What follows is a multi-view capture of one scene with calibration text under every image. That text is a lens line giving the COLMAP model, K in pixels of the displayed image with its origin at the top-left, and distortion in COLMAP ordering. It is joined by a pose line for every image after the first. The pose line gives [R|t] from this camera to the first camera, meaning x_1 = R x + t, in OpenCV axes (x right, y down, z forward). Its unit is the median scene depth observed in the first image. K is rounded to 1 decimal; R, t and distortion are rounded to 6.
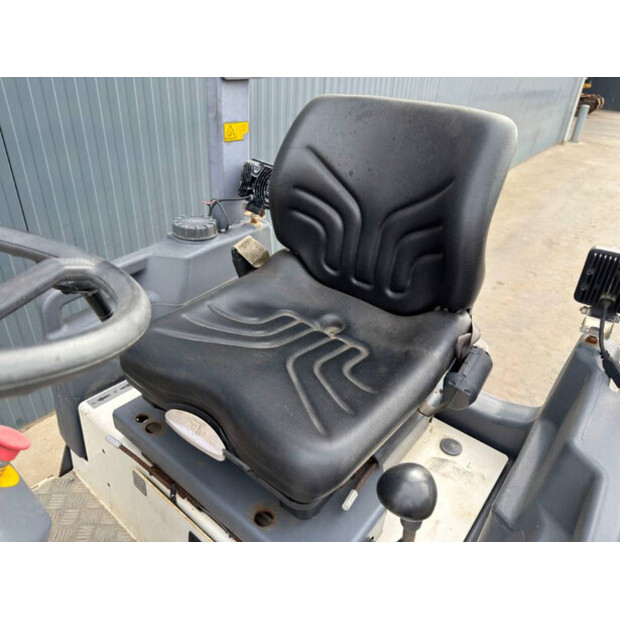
lens RADIAL K [[434.6, 0, 316.5], [0, 434.6, 315.4], [0, 0, 1]] dist [0.054538, -0.066374]
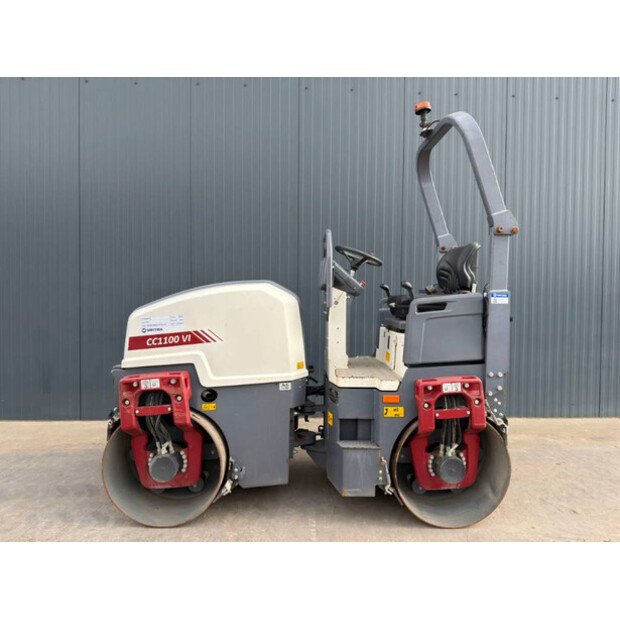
lens RADIAL K [[434.6, 0, 314.3], [0, 434.6, 307.8], [0, 0, 1]] dist [0.054538, -0.066374]
pose [[0.644198, -0.040914, -0.763764, 1.956123], [-0.355936, 0.867817, -0.346703, 1.559725], [0.676992, 0.495196, 0.544484, -1.510557]]
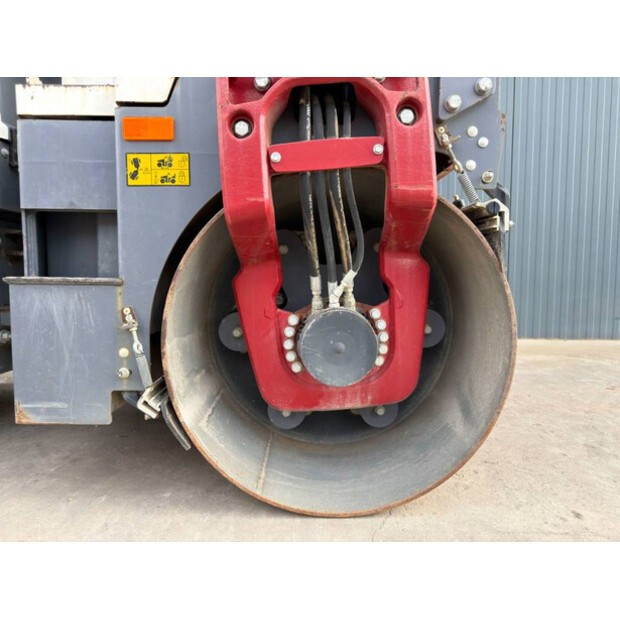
lens RADIAL K [[434.6, 0, 315.4], [0, 434.6, 308.0], [0, 0, 1]] dist [0.054538, -0.066374]
pose [[0.627225, -0.004353, -0.778826, 1.039780], [-0.359296, 0.885601, -0.294307, 1.394443], [0.691011, 0.464426, 0.553907, 0.531952]]
